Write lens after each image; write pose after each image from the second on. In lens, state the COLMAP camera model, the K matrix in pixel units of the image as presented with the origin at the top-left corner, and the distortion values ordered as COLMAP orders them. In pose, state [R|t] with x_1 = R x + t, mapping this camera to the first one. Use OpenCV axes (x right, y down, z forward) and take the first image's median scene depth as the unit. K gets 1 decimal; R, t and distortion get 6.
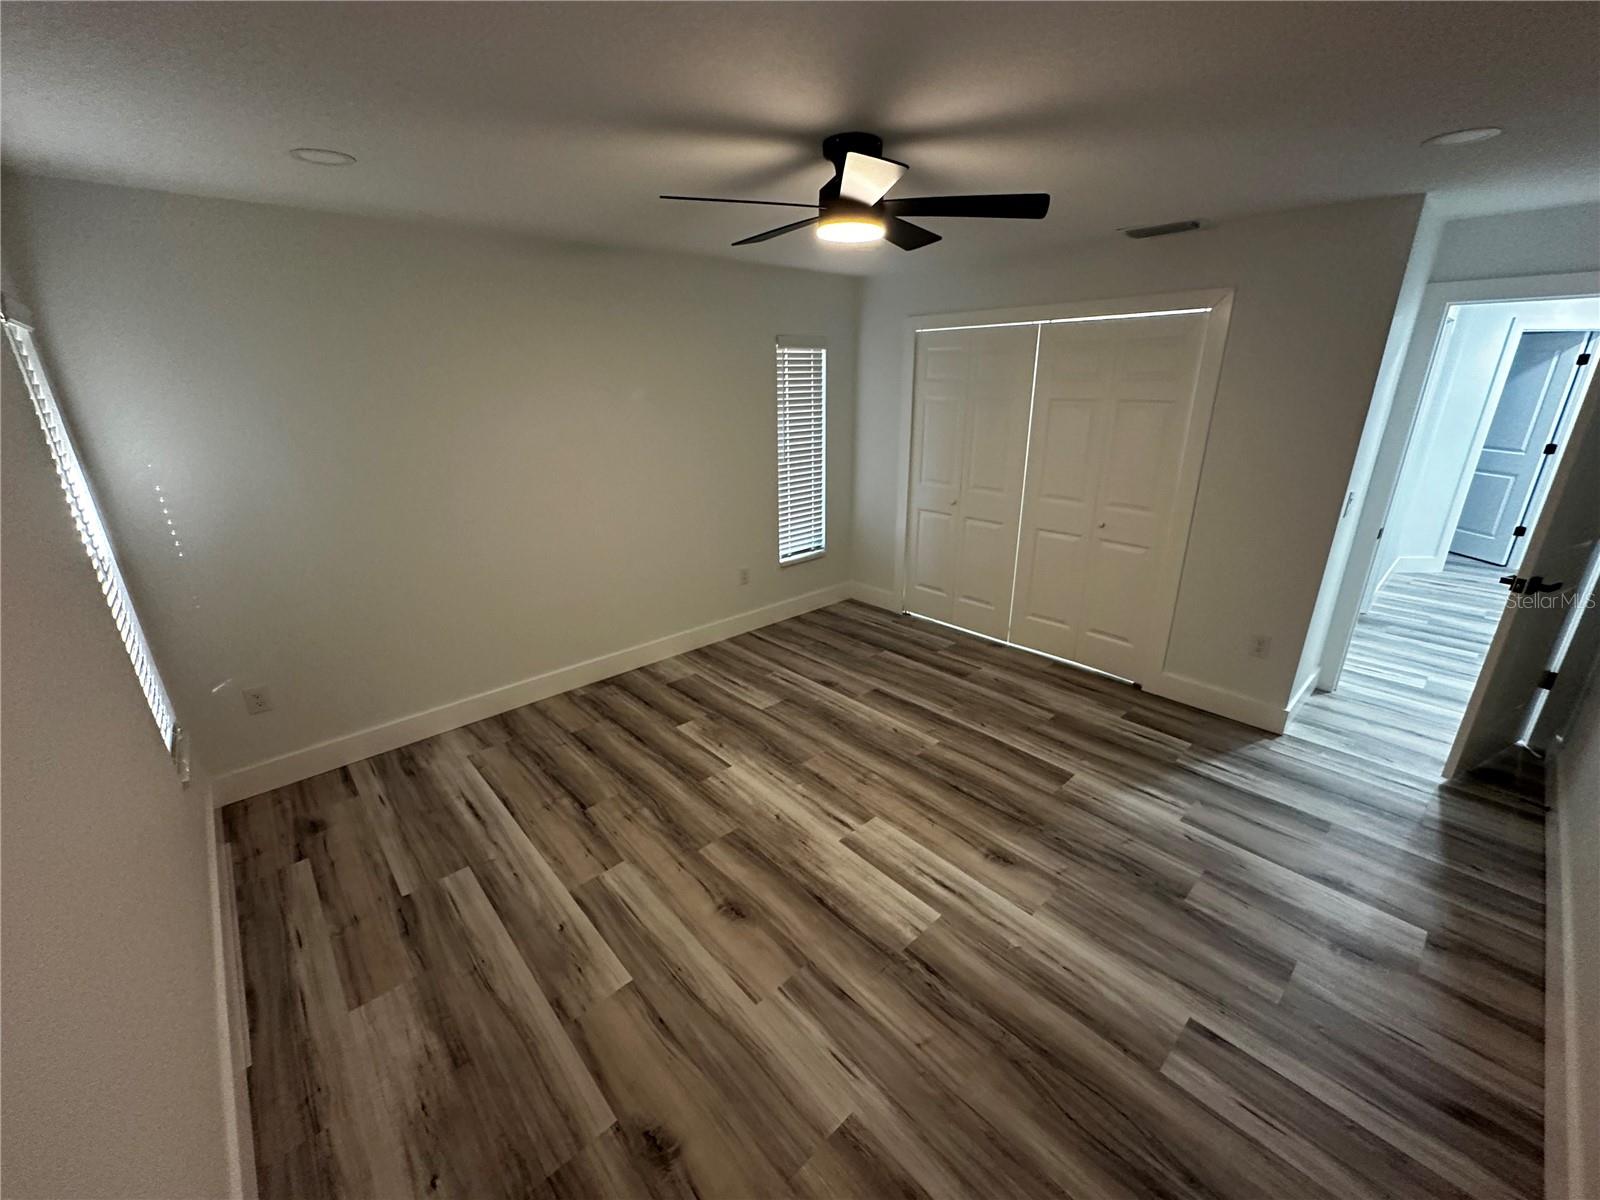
lens RADIAL K [[639.2, 0, 801.0], [0, 639.2, 599.8], [0, 0, 1]] dist [-0.001745, 0.000611]
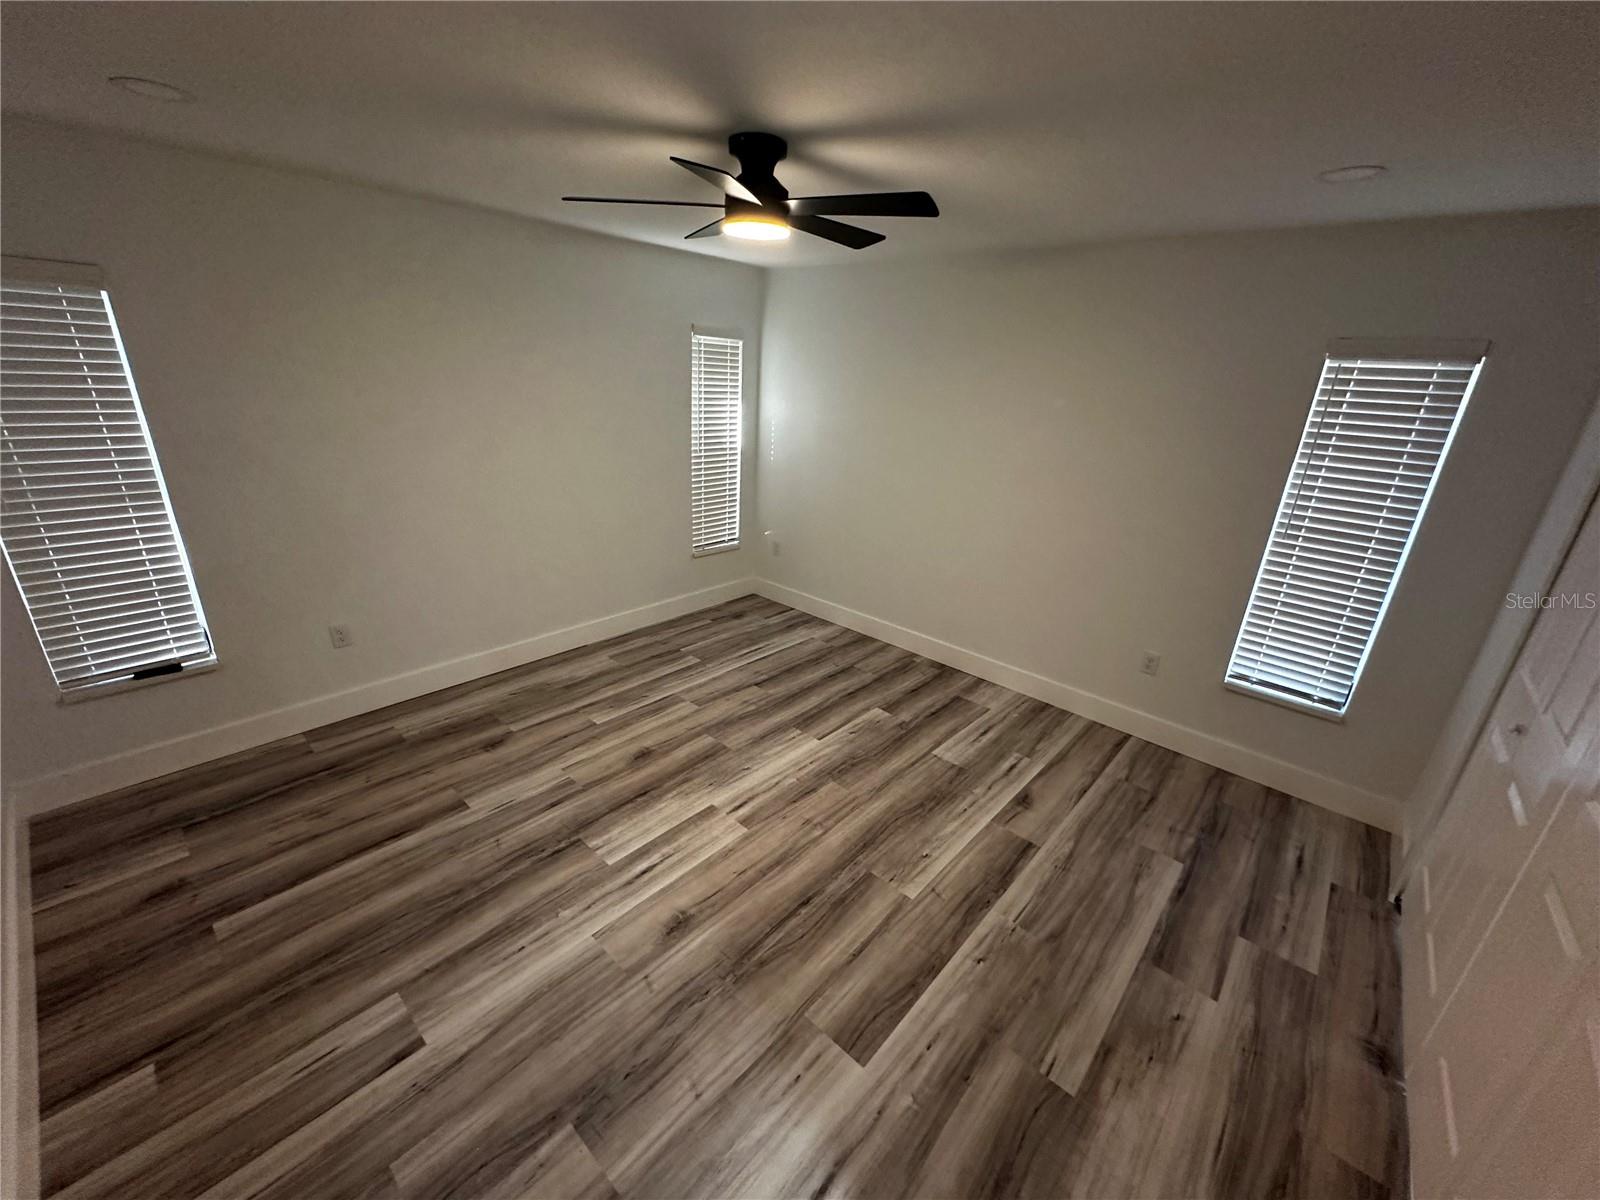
lens RADIAL K [[639.2, 0, 801.0], [0, 639.2, 599.8], [0, 0, 1]] dist [-0.001745, 0.000611]
pose [[0.103095, 0.358537, -0.927805, 0.865593], [-0.385308, 0.874343, 0.295063, -0.269171], [0.917011, 0.327071, 0.228288, 0.716498]]
